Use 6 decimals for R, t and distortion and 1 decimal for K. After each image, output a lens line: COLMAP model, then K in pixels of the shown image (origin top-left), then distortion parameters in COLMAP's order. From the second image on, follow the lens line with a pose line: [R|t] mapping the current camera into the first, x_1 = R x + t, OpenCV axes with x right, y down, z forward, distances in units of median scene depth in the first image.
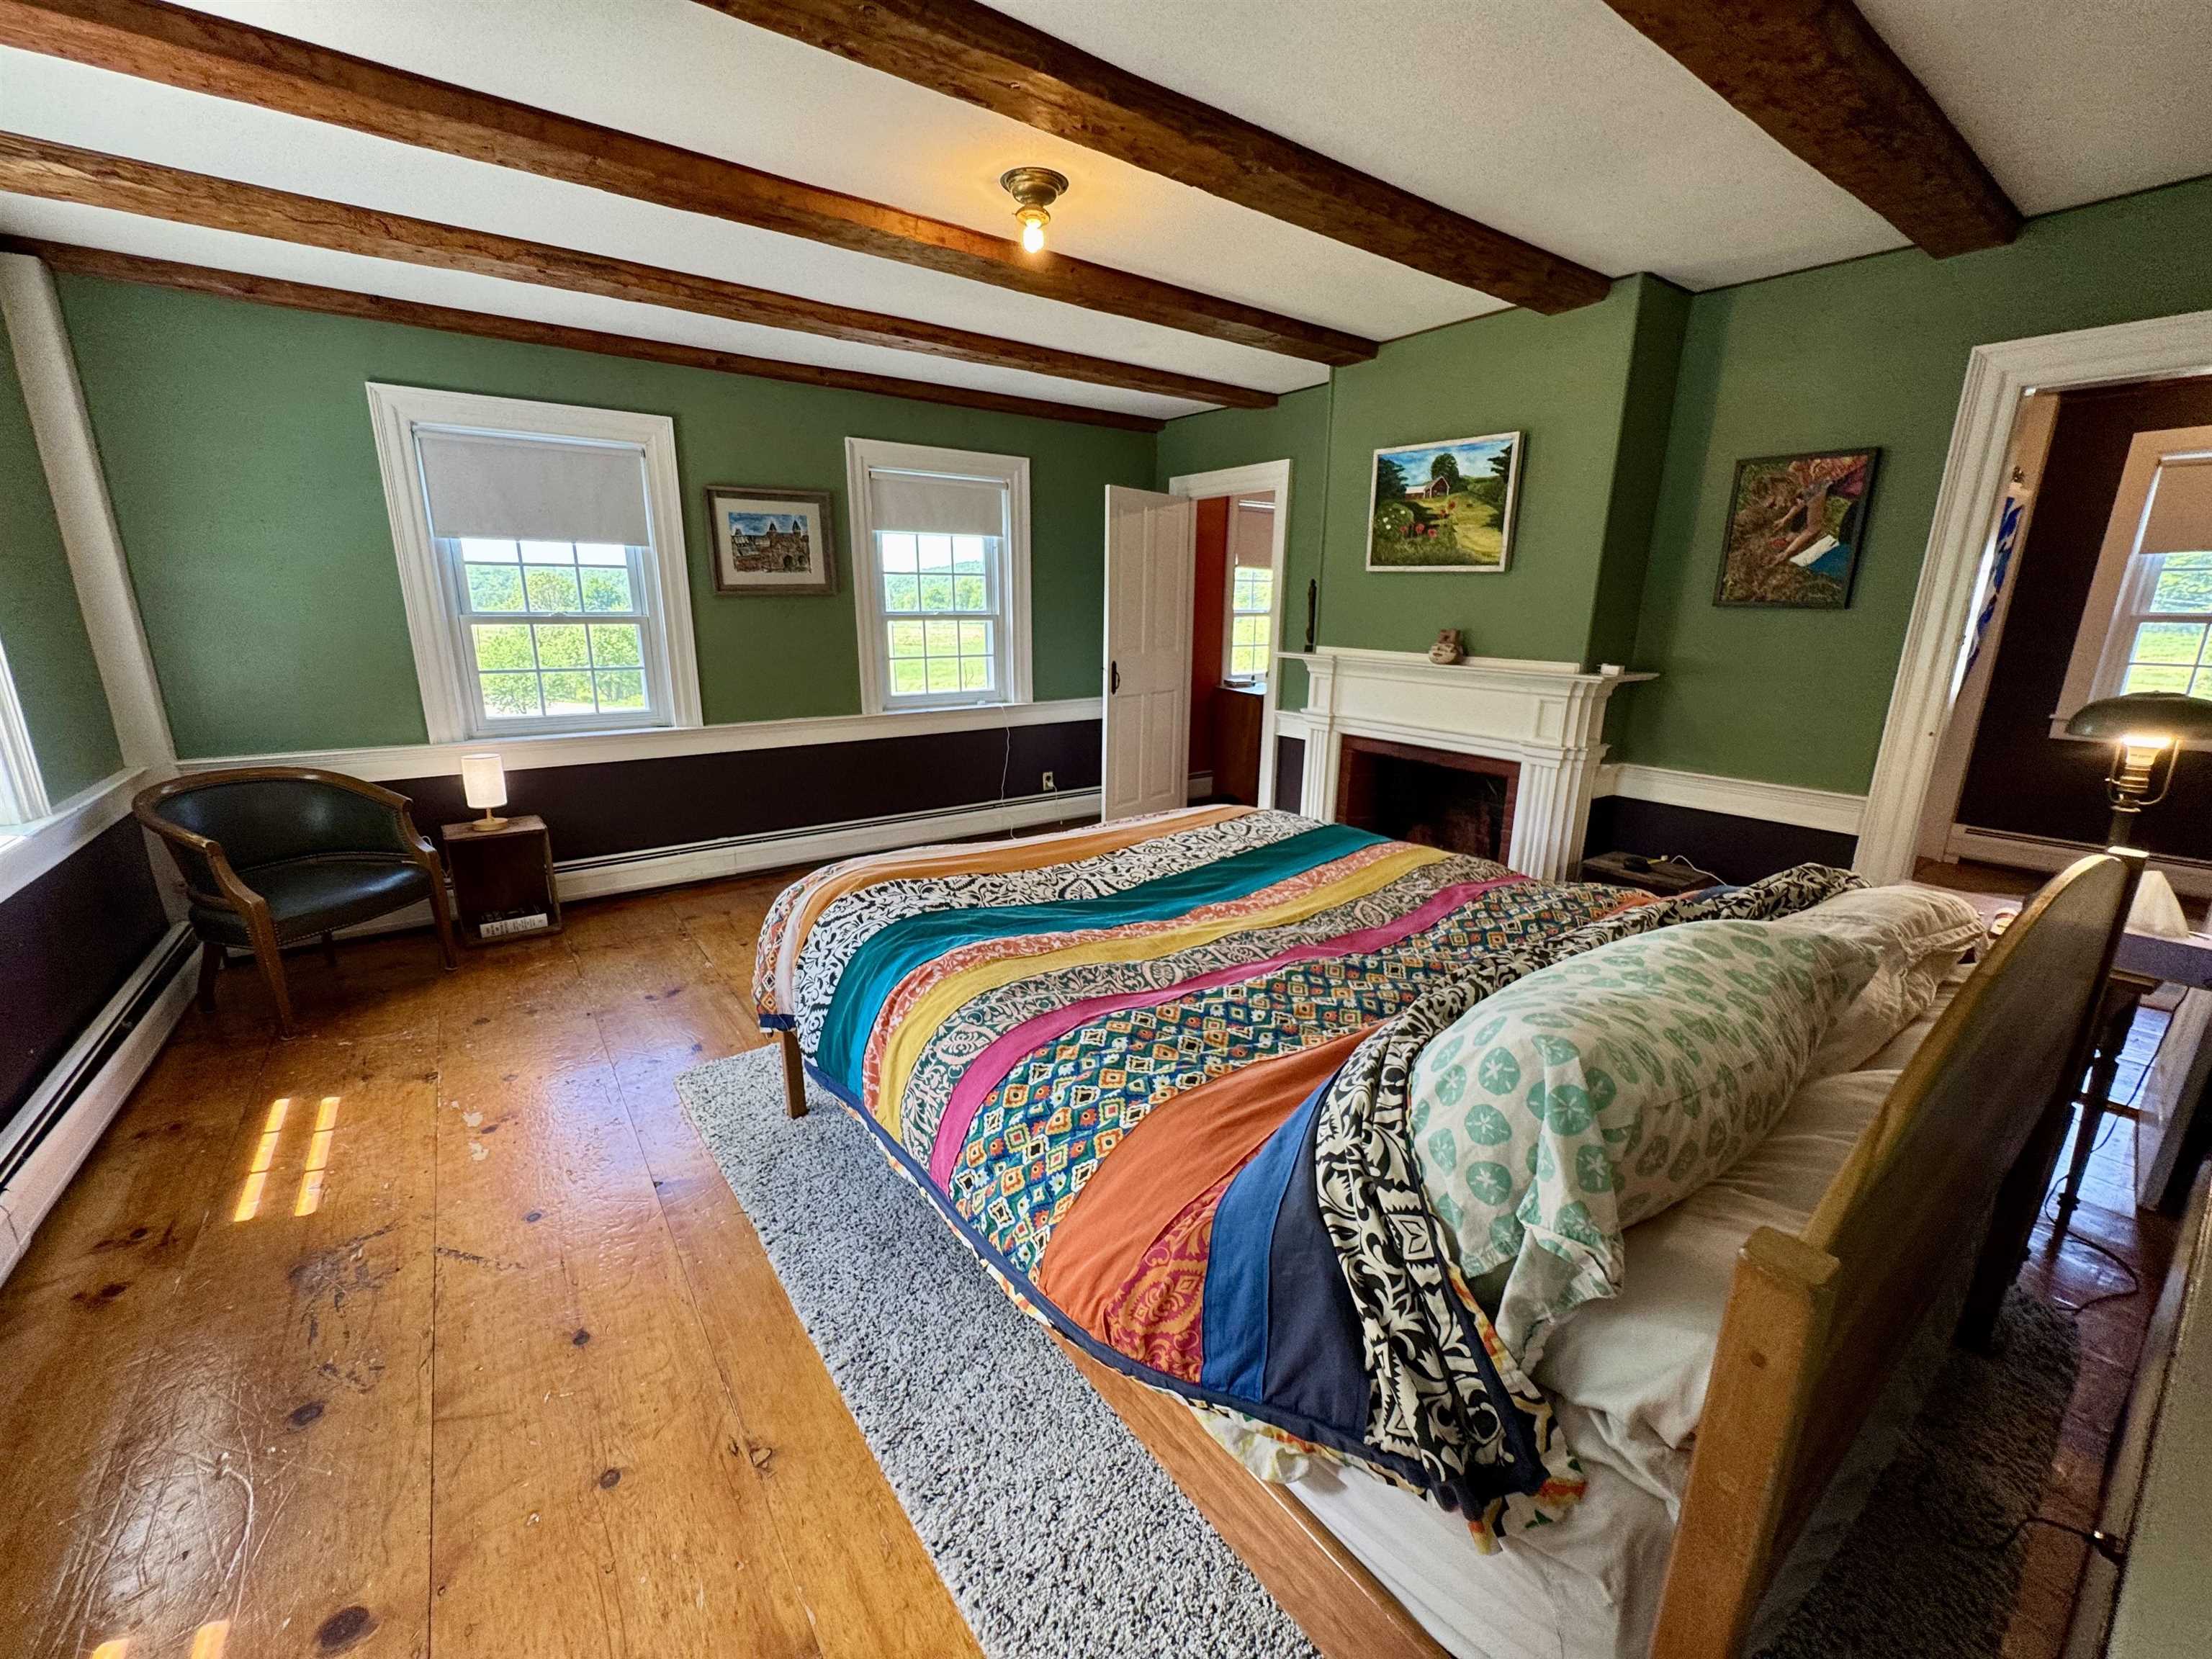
lens RADIAL K [[880.5, 0, 1108.4], [0, 880.5, 829.5], [0, 0, 1]] dist [-0.003449, -0.000561]
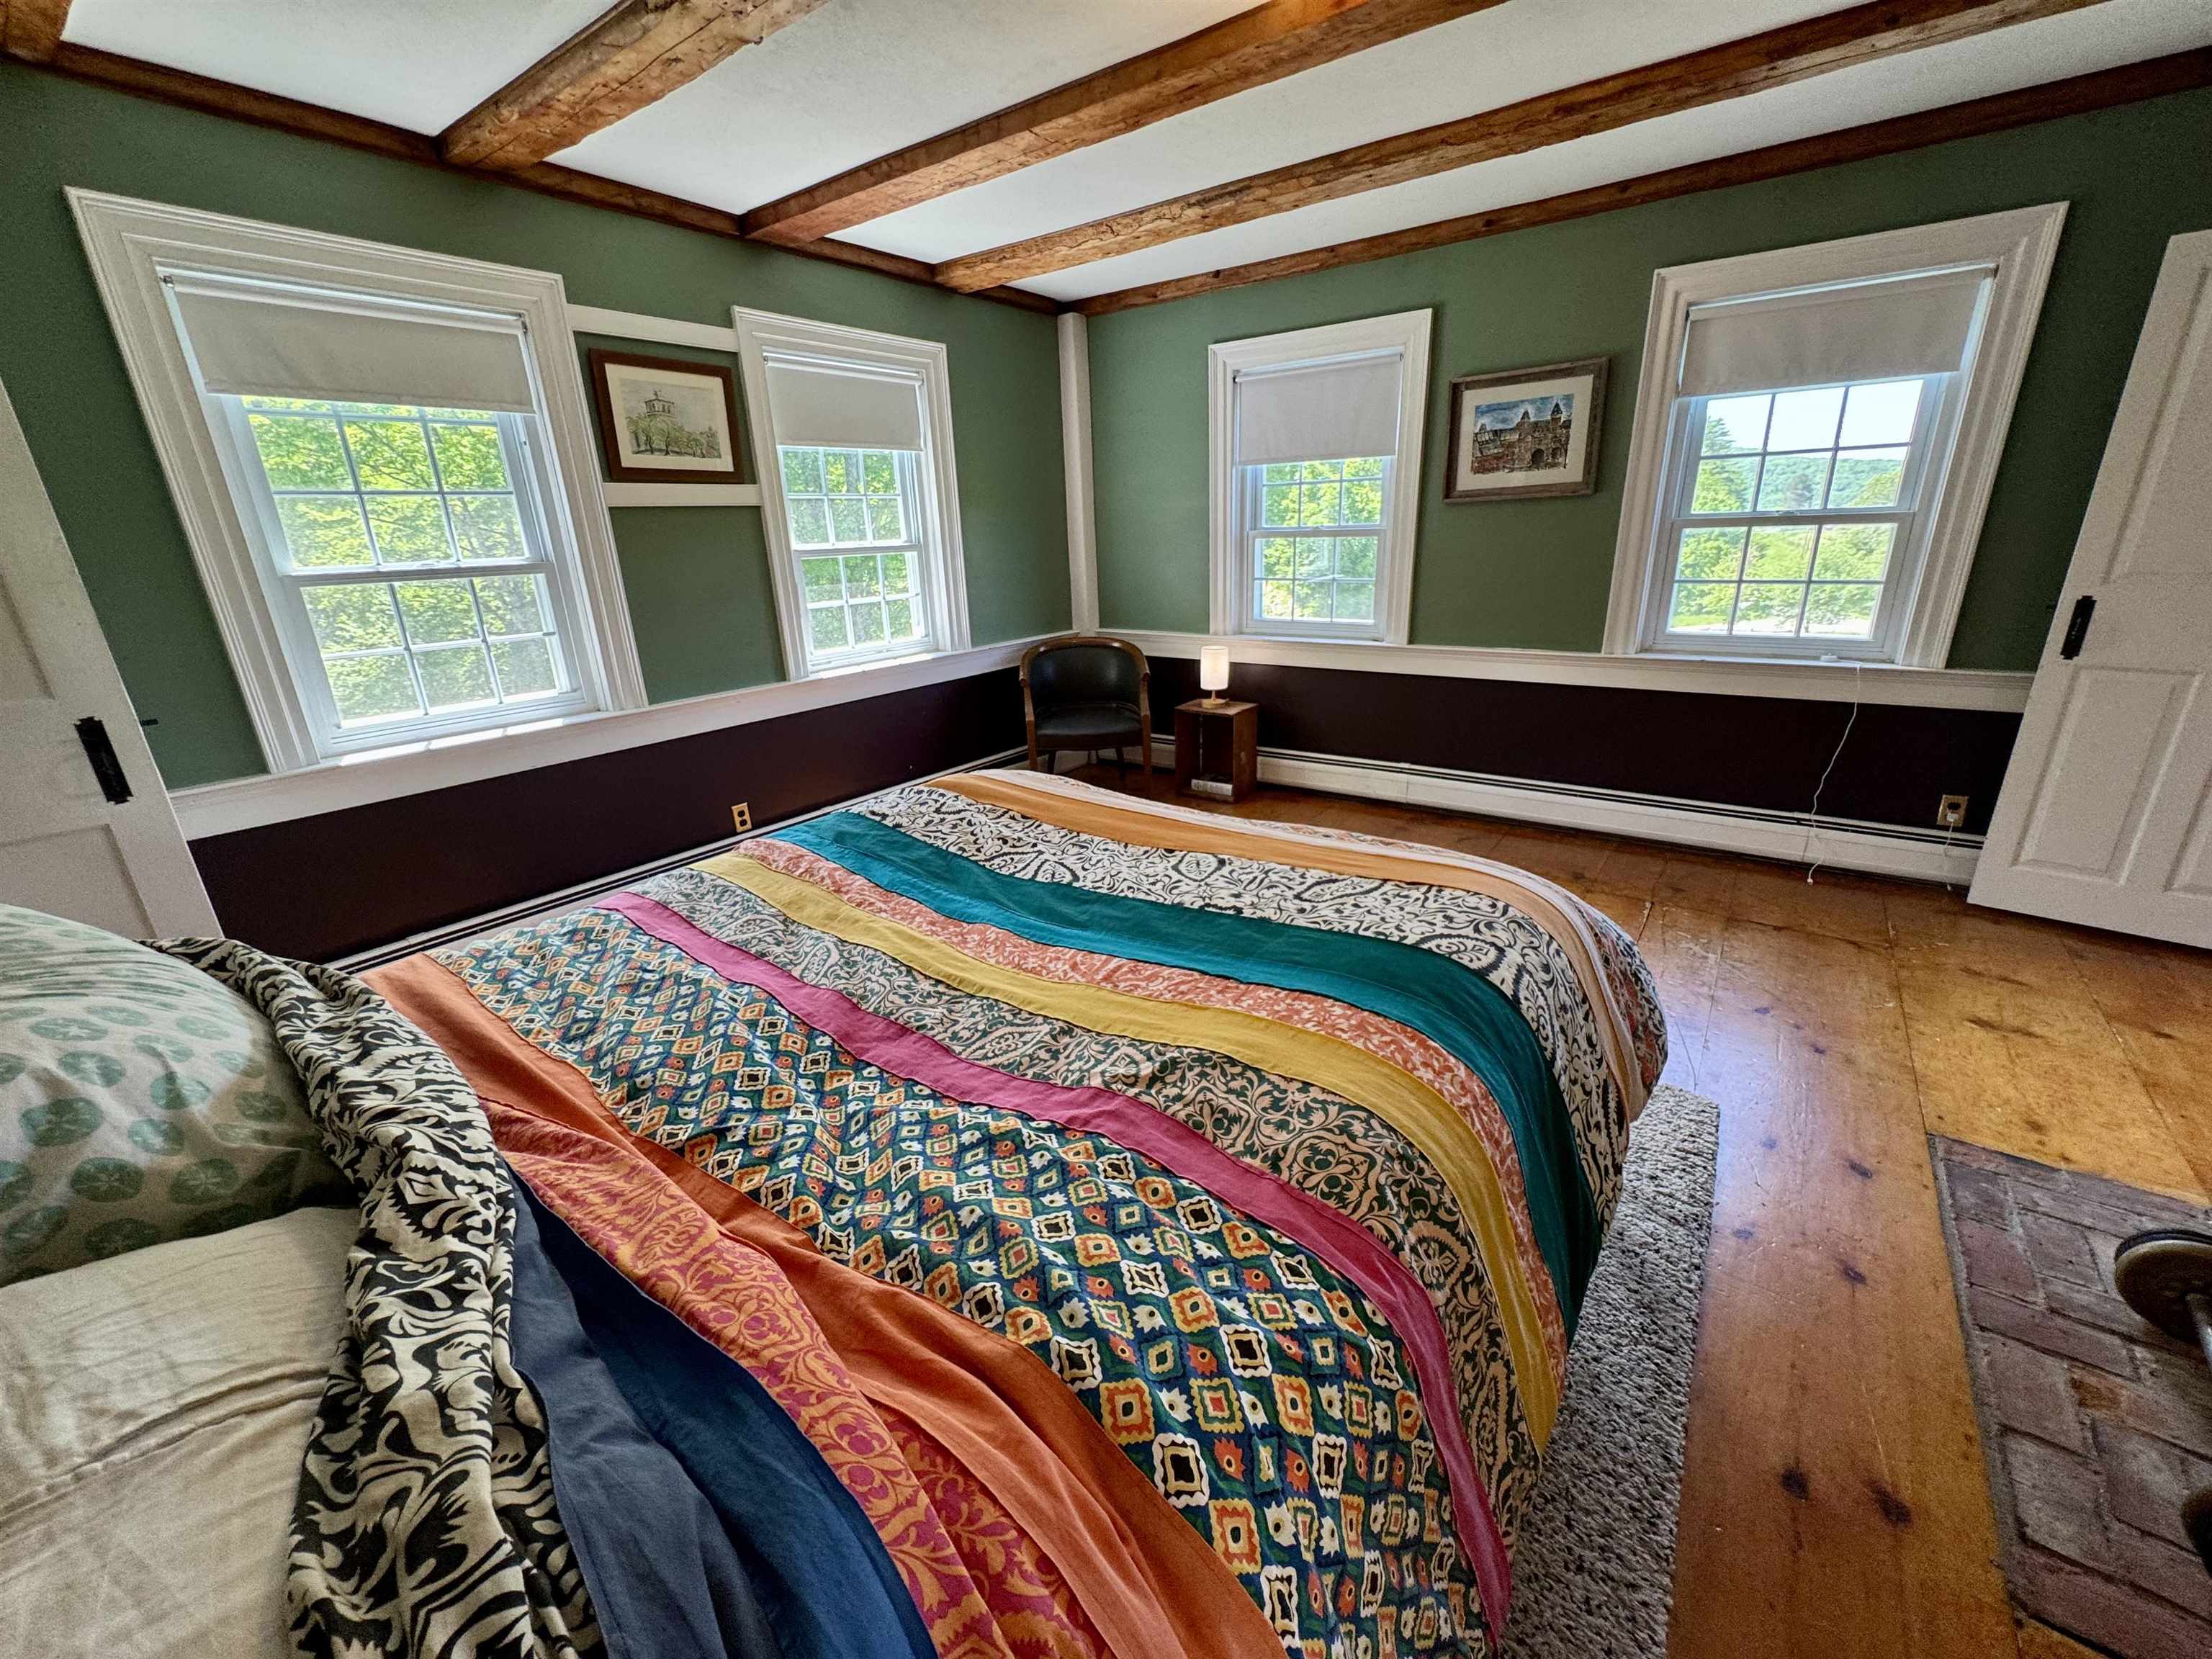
lens RADIAL K [[880.5, 0, 1108.4], [0, 880.5, 829.5], [0, 0, 1]] dist [-0.003449, -0.000561]
pose [[0.298944, 0.293792, -0.907920, 0.423377], [-0.203062, 0.949223, 0.240296, -0.102254], [0.932415, 0.112529, 0.343423, 0.437891]]
